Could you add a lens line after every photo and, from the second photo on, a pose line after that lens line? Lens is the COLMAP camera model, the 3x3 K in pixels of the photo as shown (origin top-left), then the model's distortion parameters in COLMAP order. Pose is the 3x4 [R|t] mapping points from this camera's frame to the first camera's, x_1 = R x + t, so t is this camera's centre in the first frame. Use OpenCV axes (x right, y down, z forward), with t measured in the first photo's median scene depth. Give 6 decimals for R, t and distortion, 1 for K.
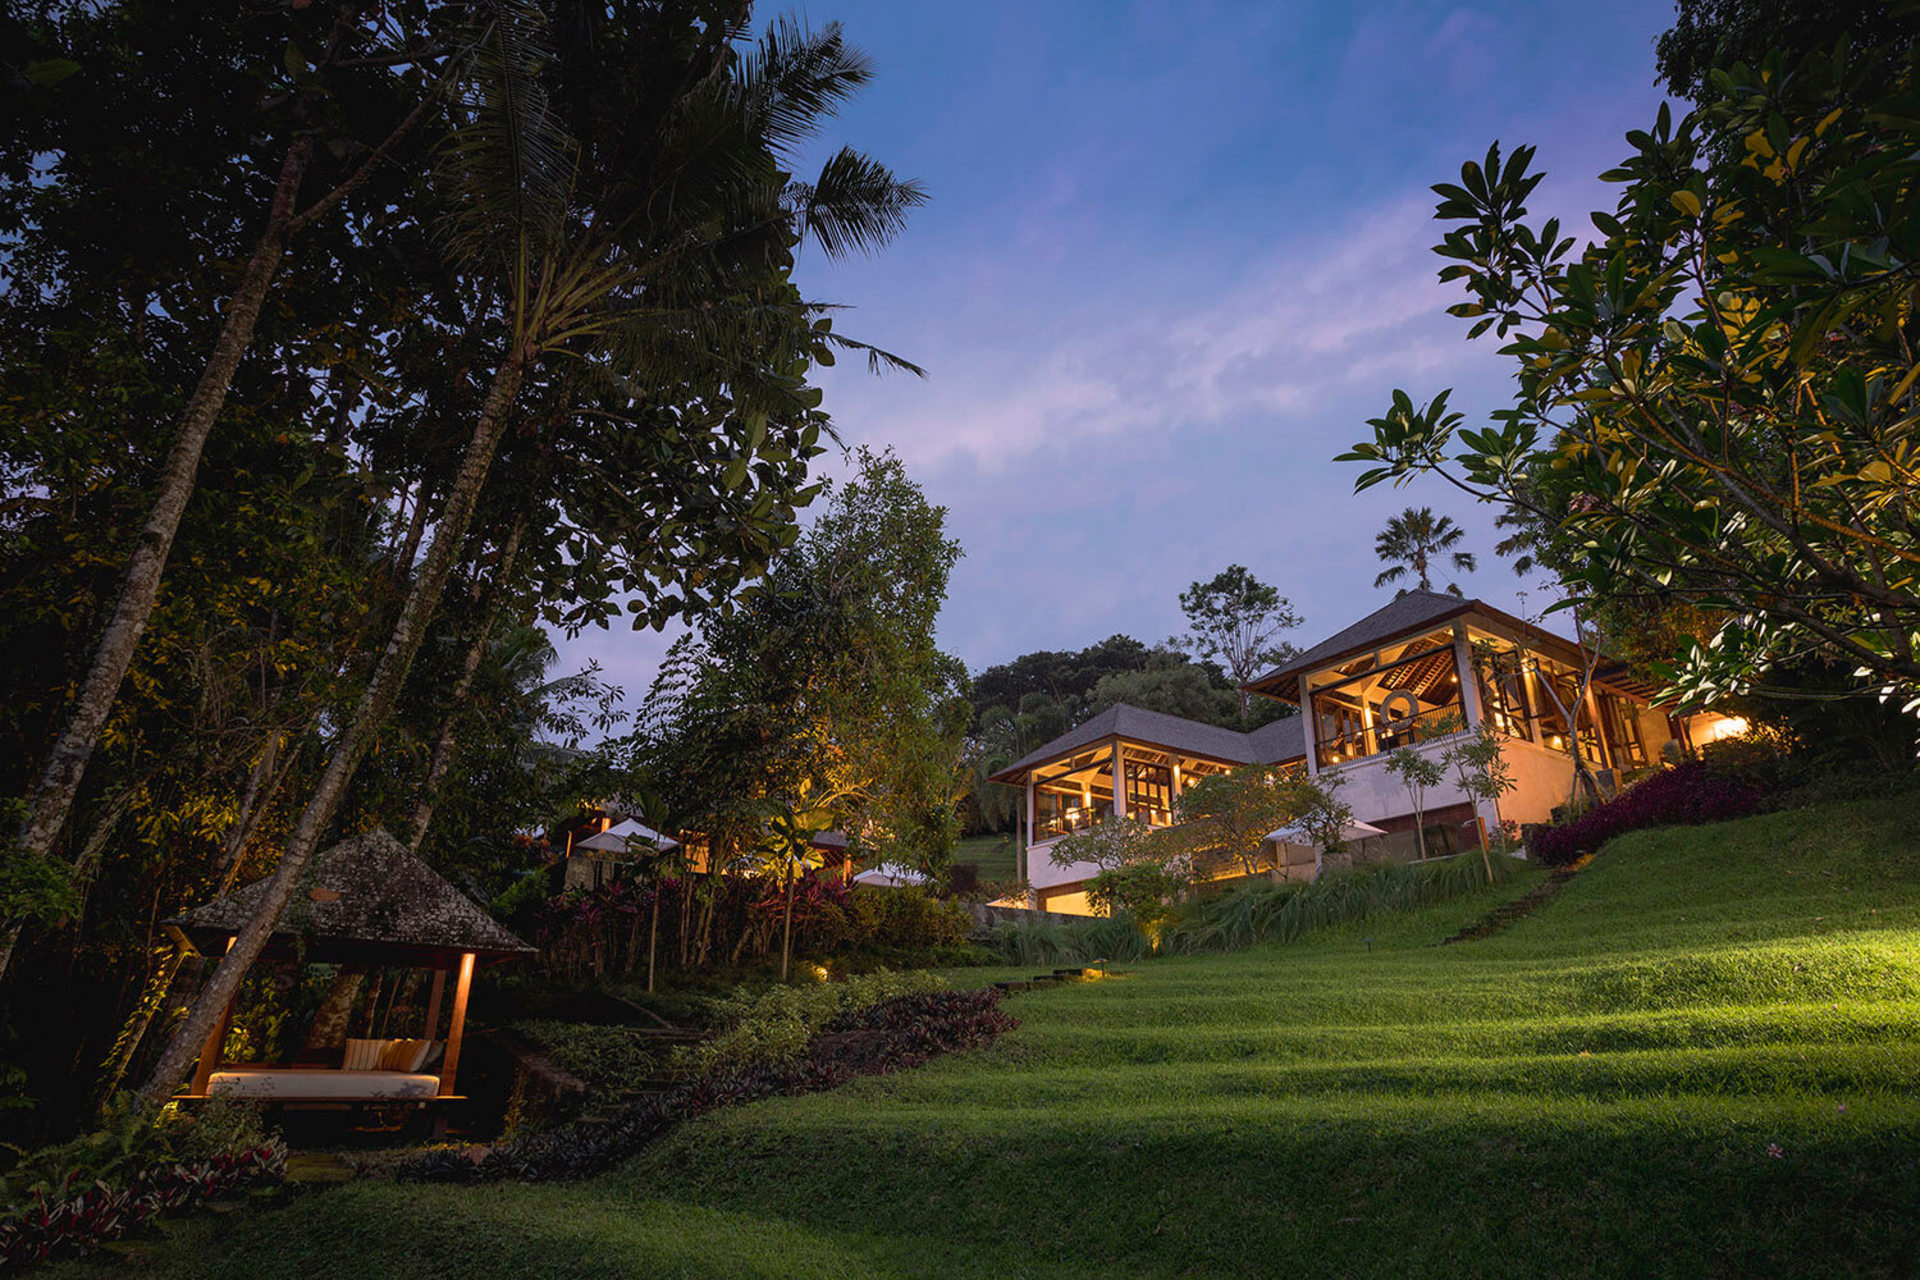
lens RADIAL K [[1041.7, 0, 960.0], [0, 1041.7, 640.0], [0, 0, 1]] dist [-0.019093, 0.033815]
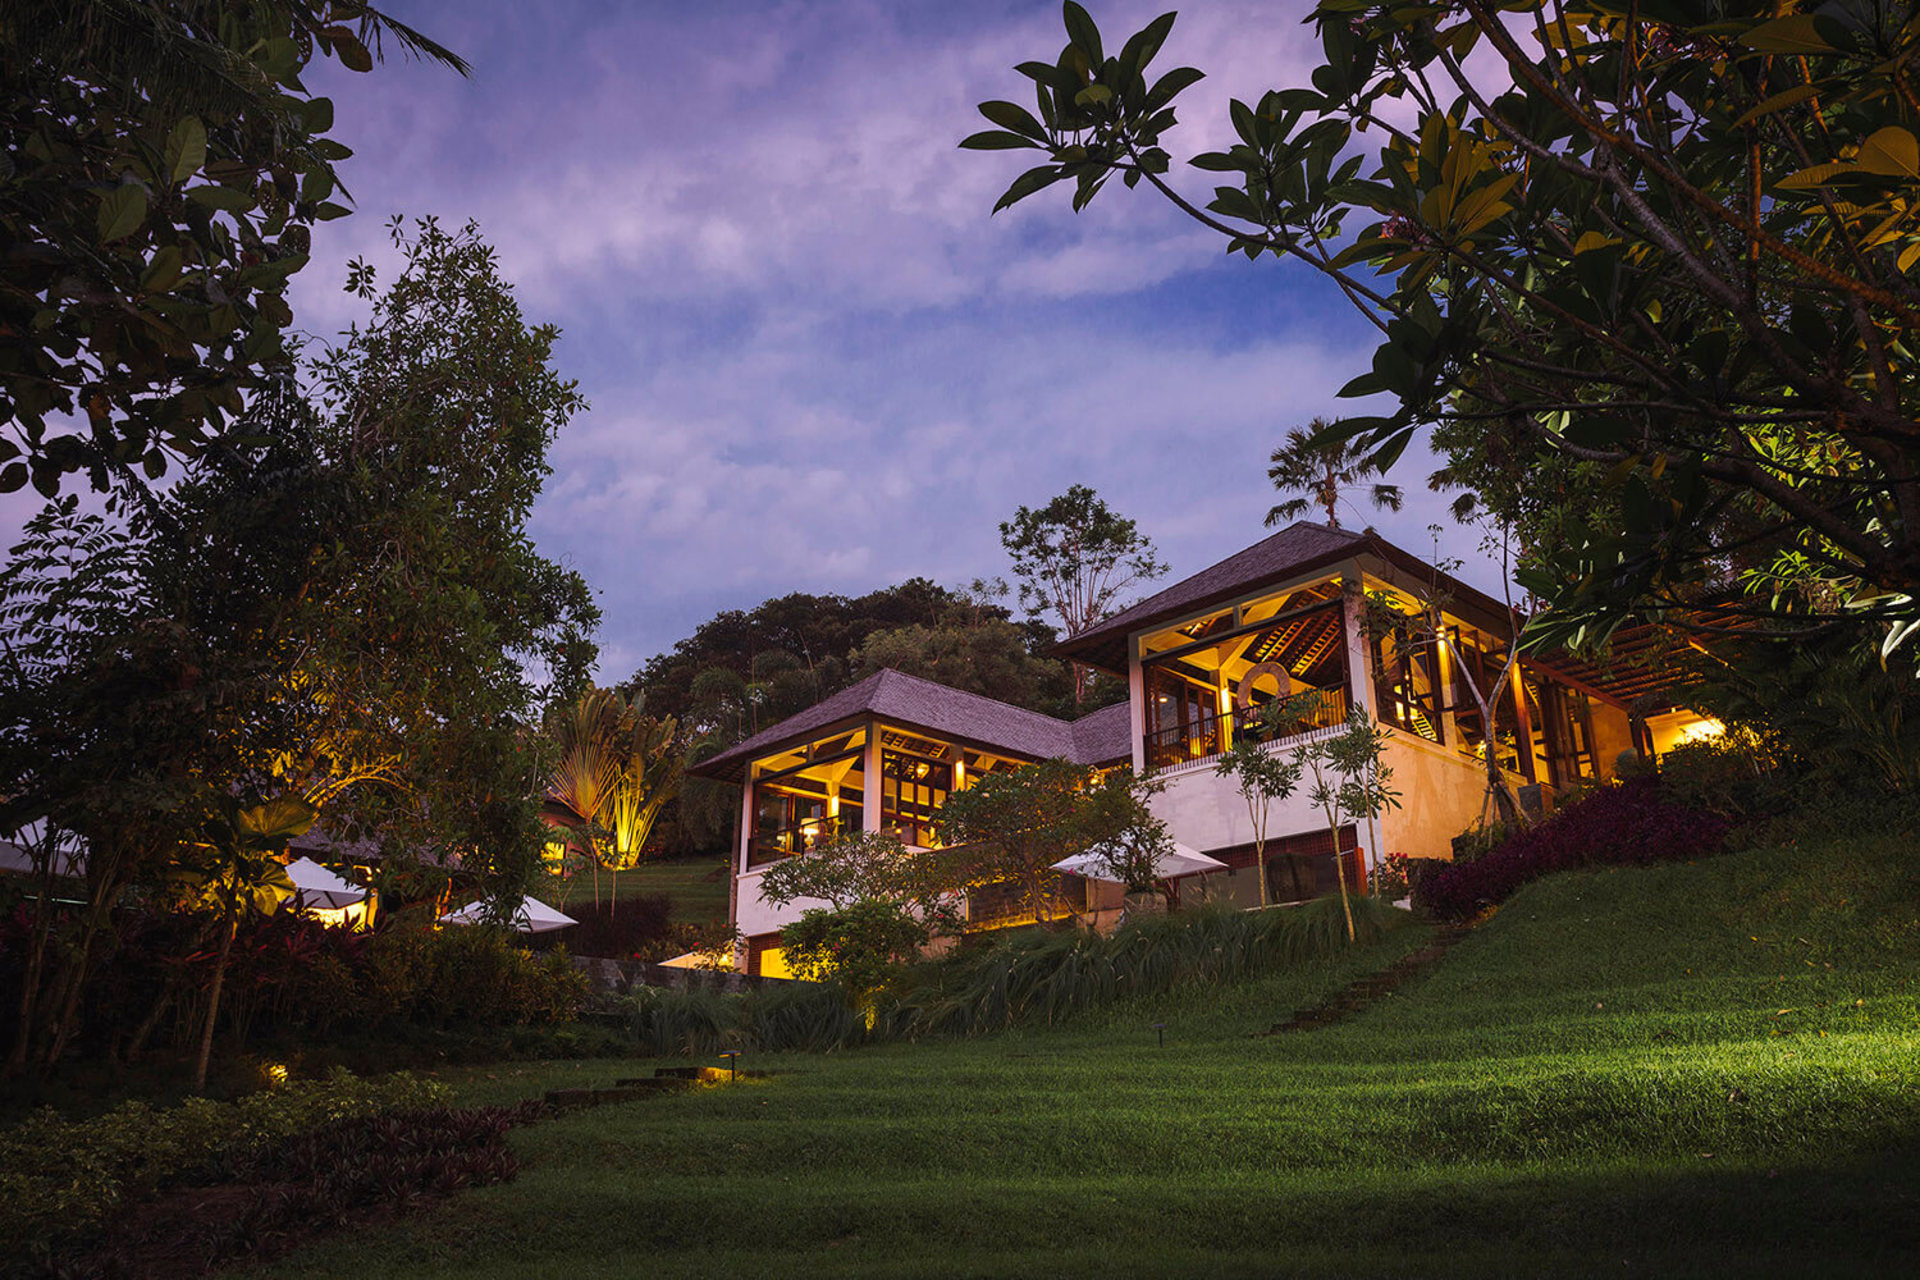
lens RADIAL K [[1393.5, 0, 960.0], [0, 1393.5, 640.0], [0, 0, 1]] dist [0.062742, -0.000235]
pose [[0.990252, 0.047800, 0.130832, 0.097213], [-0.051332, 0.998399, 0.023758, 0.021431], [-0.129487, -0.030242, 0.991120, 0.100981]]
